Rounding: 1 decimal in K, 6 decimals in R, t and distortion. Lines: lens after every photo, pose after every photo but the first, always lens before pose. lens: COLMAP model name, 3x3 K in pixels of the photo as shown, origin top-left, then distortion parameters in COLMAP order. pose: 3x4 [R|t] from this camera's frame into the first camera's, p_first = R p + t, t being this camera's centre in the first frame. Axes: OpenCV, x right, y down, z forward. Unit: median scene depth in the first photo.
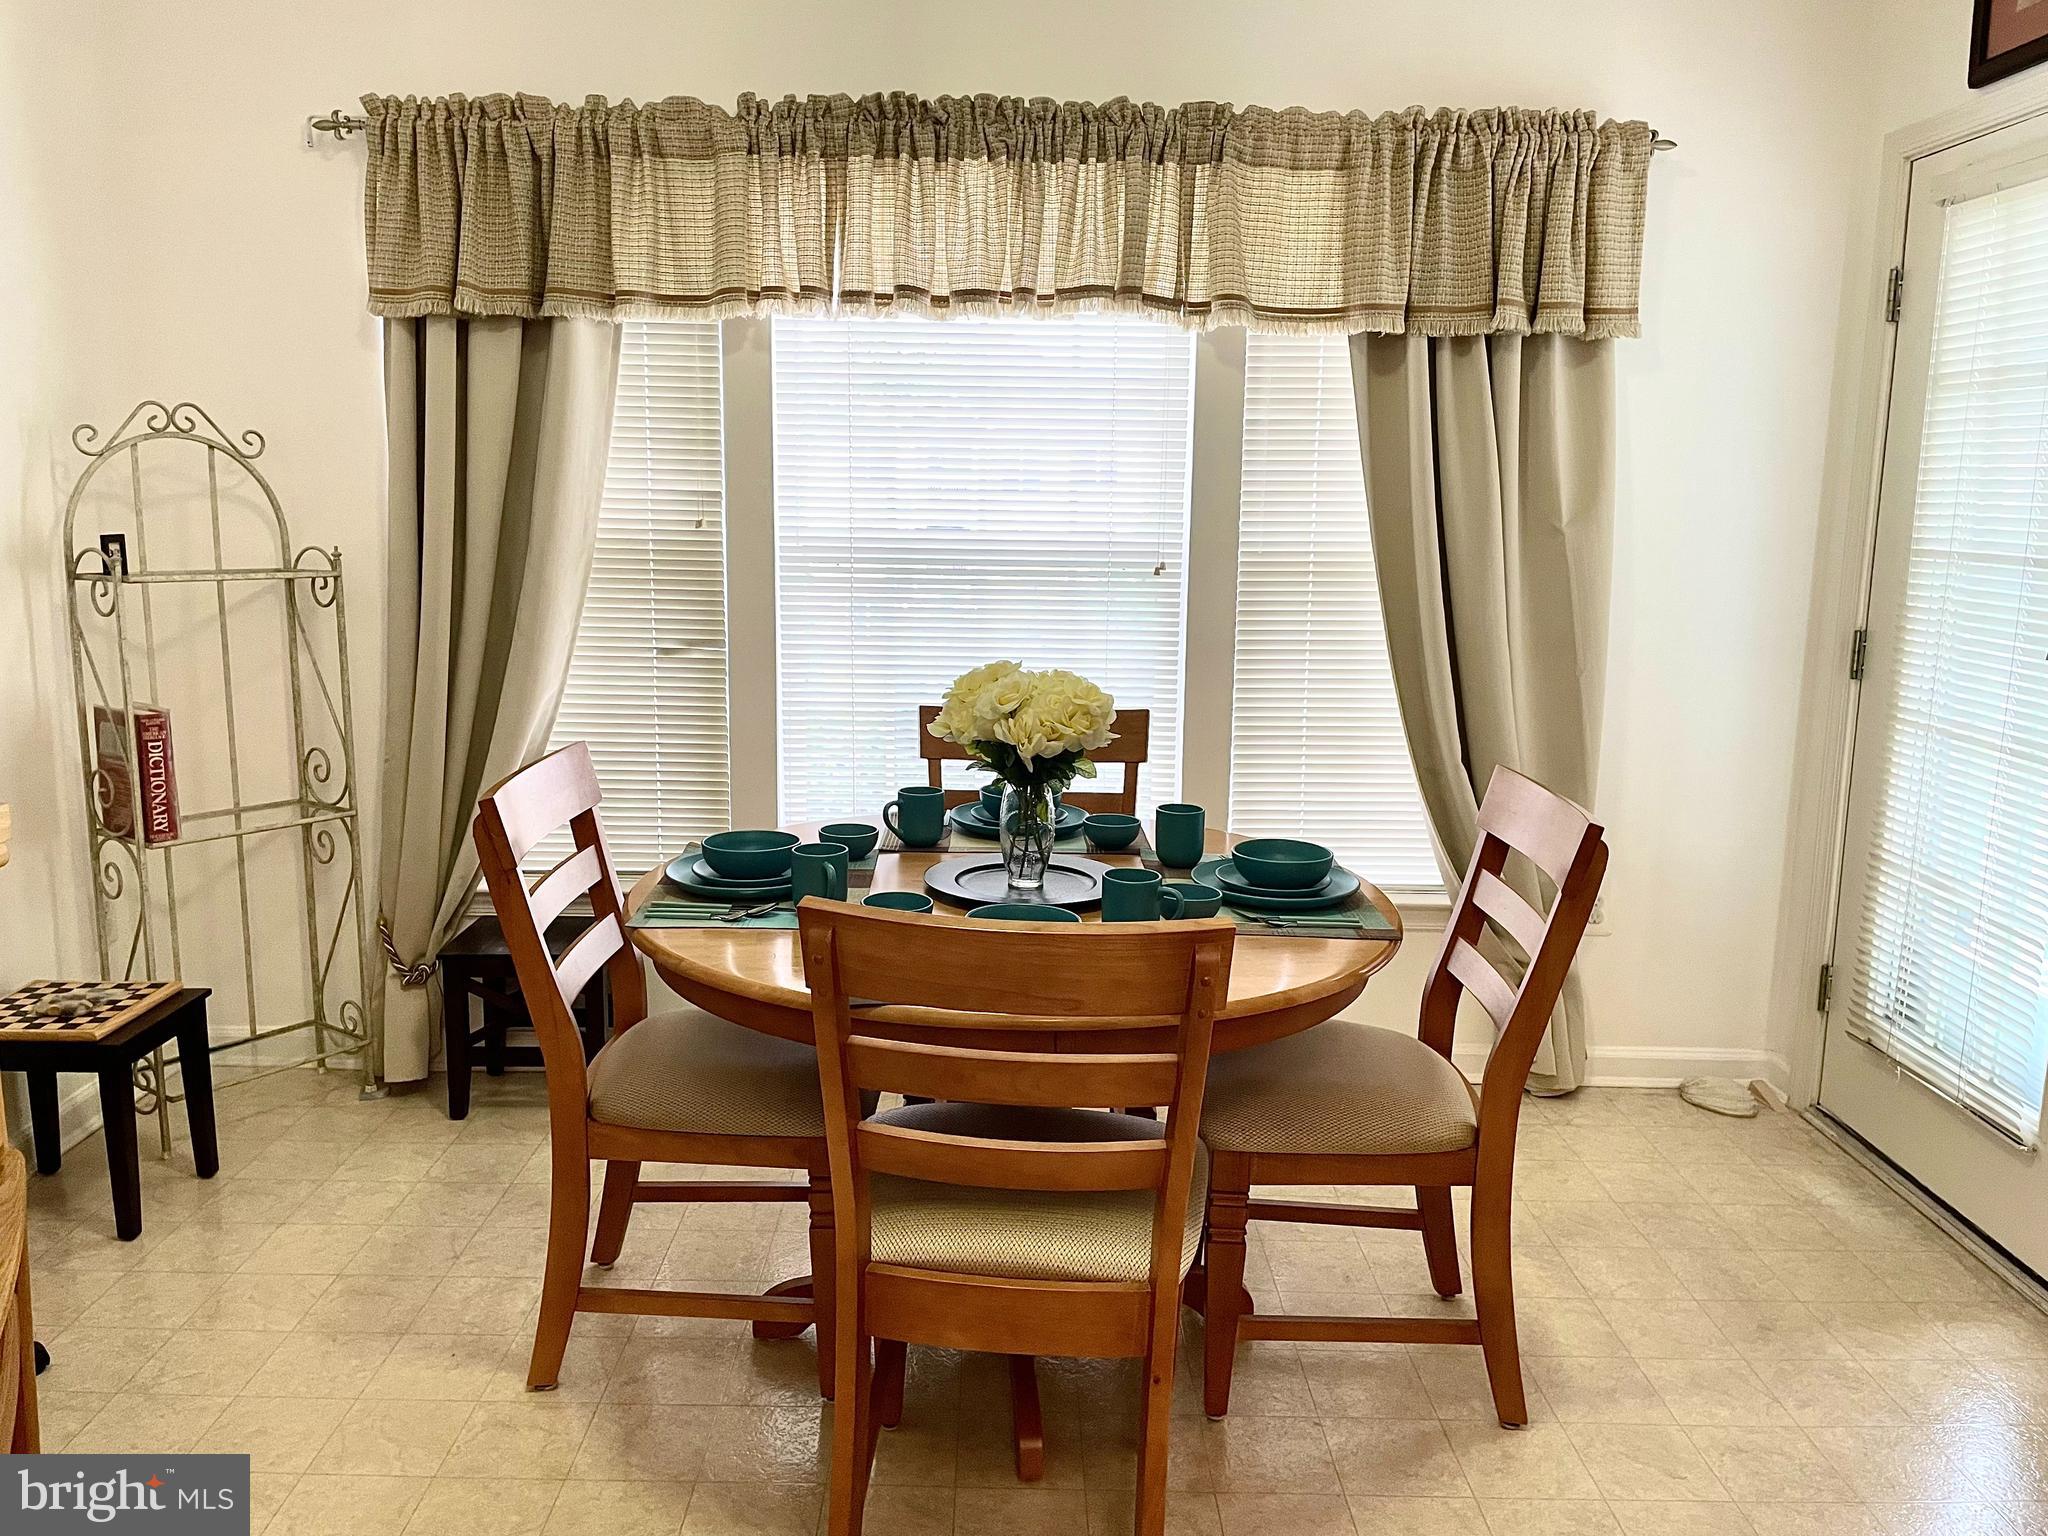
lens RADIAL K [[1546.2, 0, 1011.8], [0, 1546.2, 750.4], [0, 0, 1]] dist [0.077278, -0.089471]
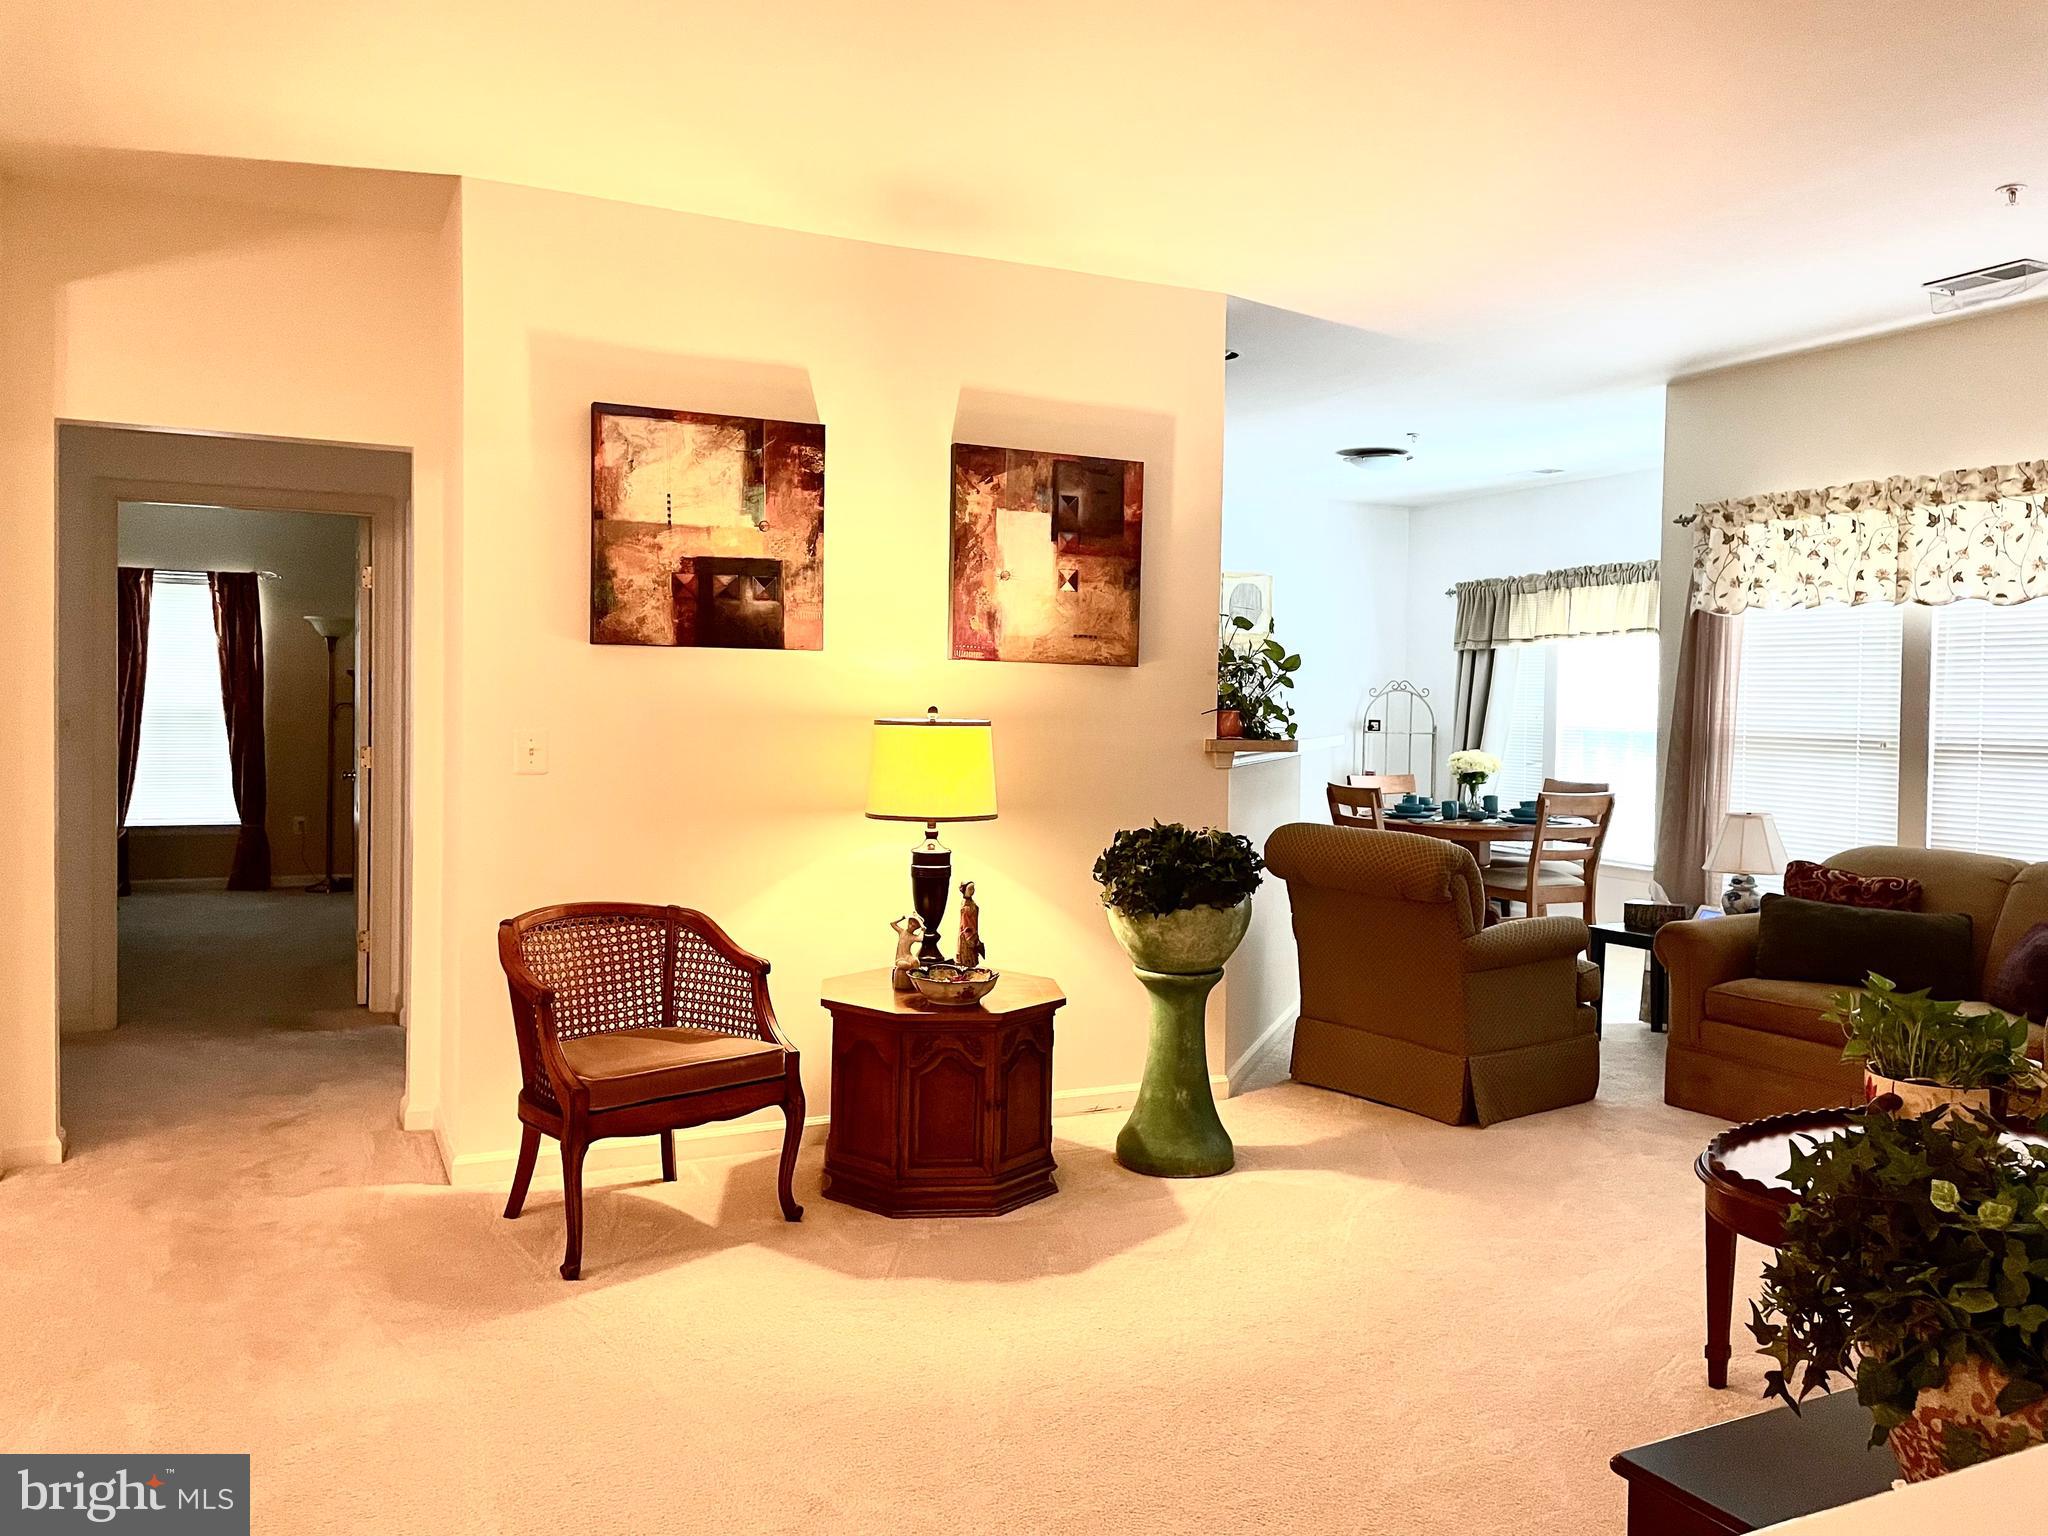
lens RADIAL K [[1544.7, 0, 1023.2], [0, 1544.7, 750.8], [0, 0, 1]] dist [0.103270, -0.130680]
pose [[0.419627, 0.019083, -0.907496, 2.009785], [-0.157429, 0.986157, -0.052059, 0.204305], [0.893940, 0.164712, 0.416822, -0.985200]]
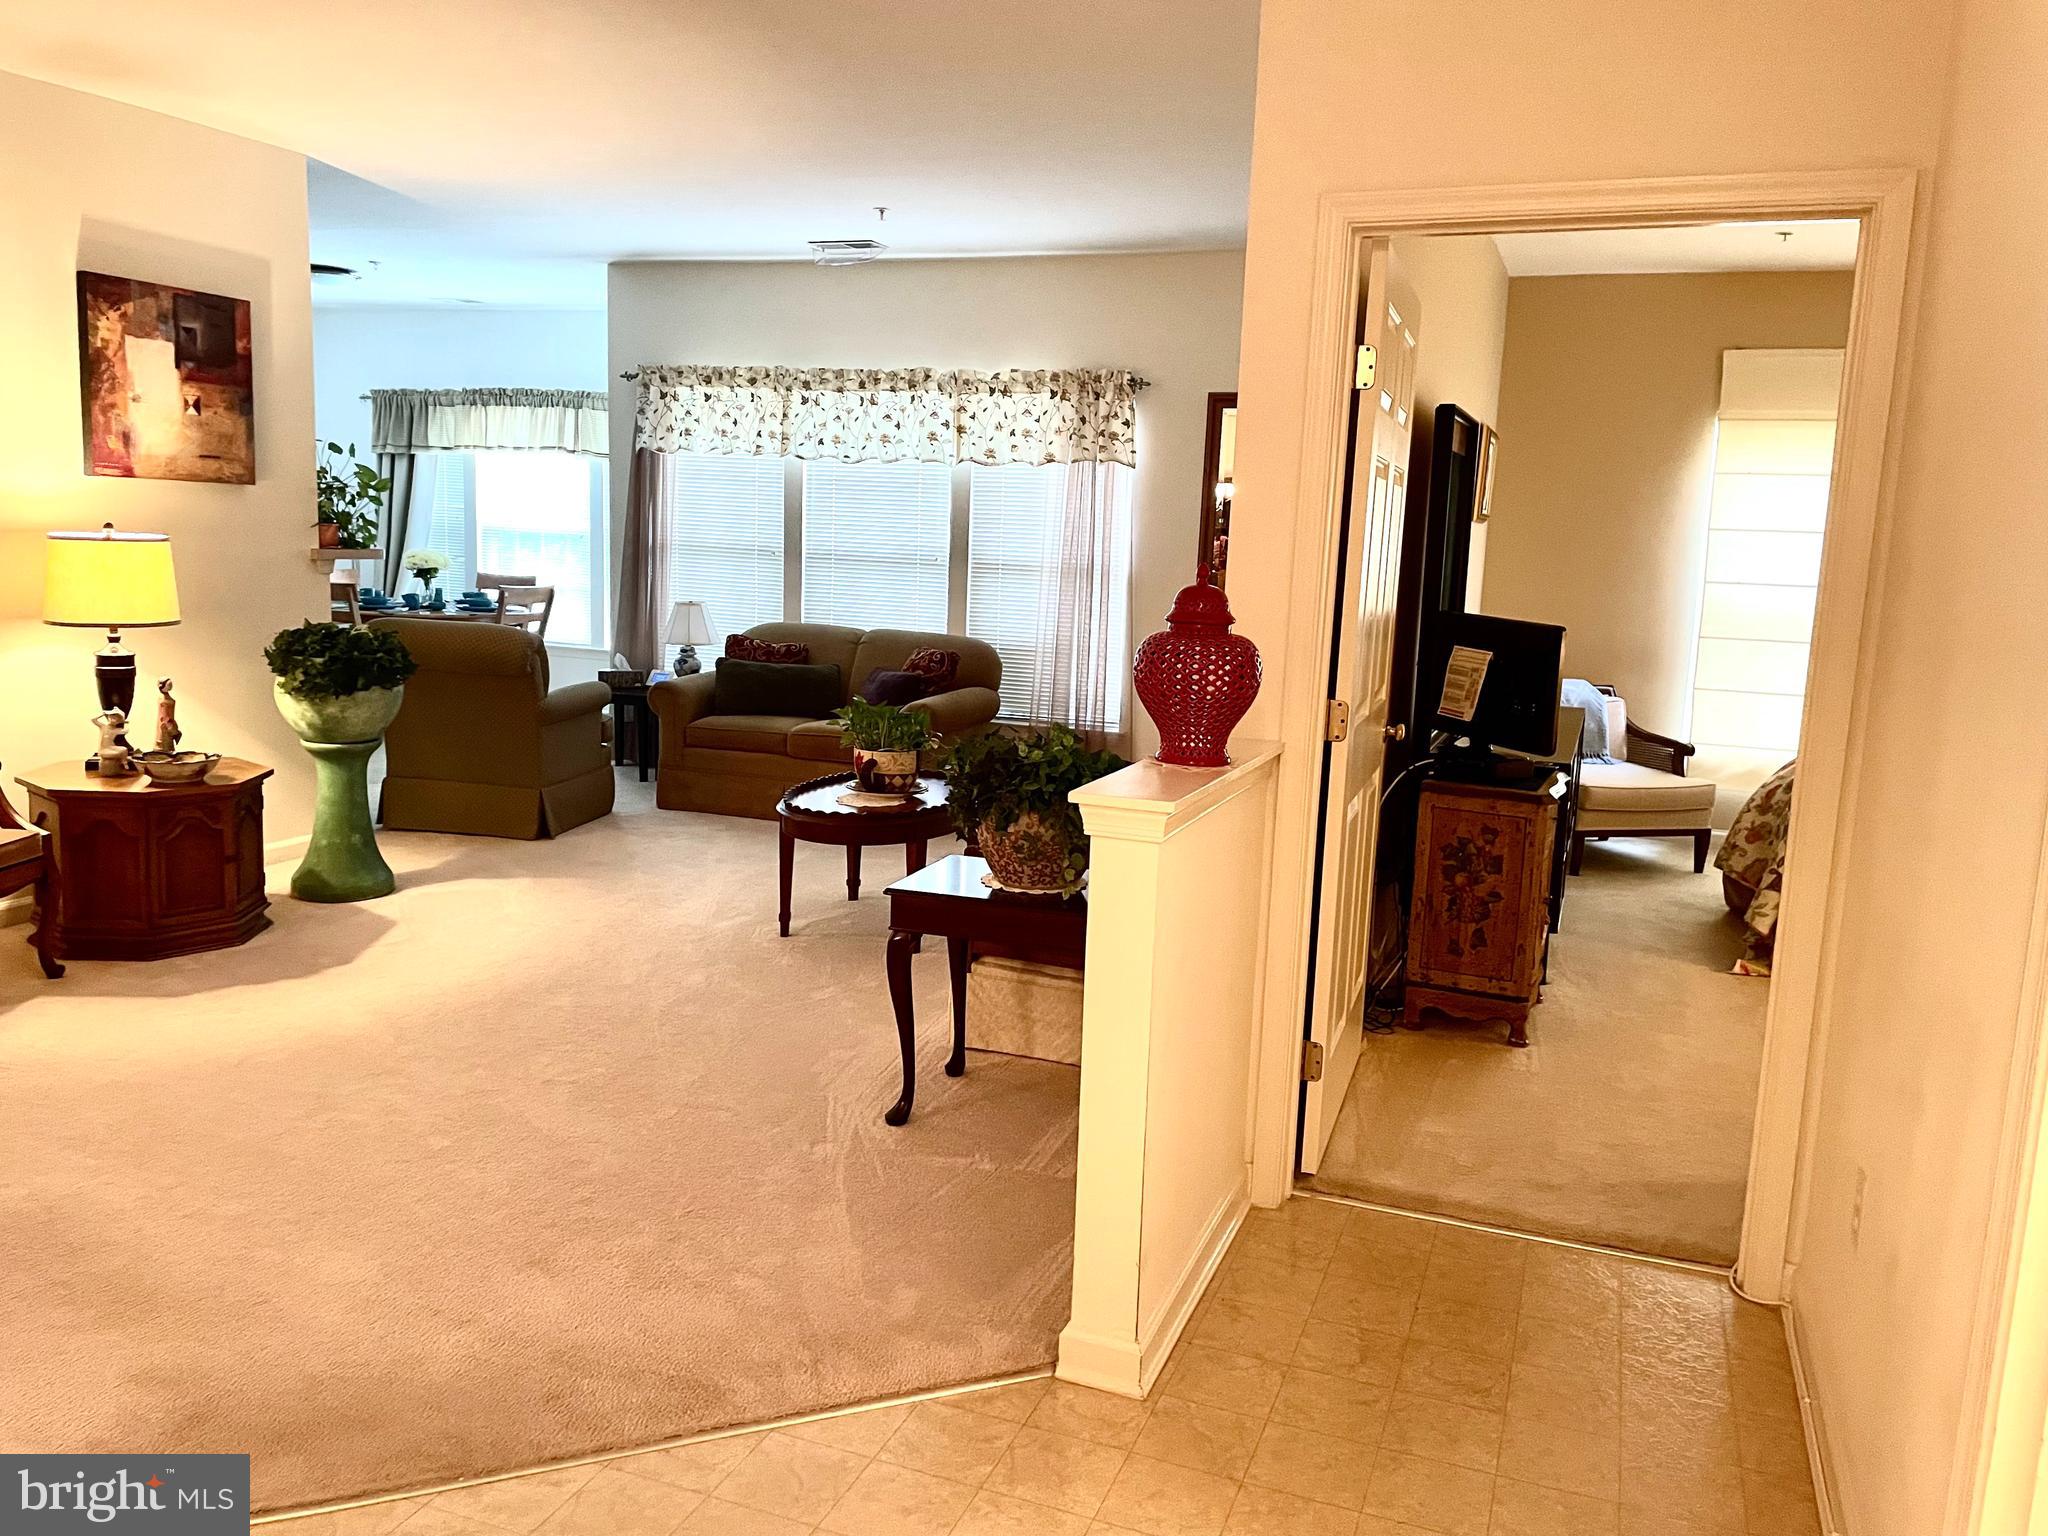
lens RADIAL K [[1544.7, 0, 1023.2], [0, 1544.7, 750.8], [0, 0, 1]] dist [0.103270, -0.130680]
pose [[0.928719, 0.076593, -0.362786, 2.136017], [-0.086247, 0.996219, -0.010463, 0.266040], [0.360613, 0.041007, 0.931814, -1.574208]]
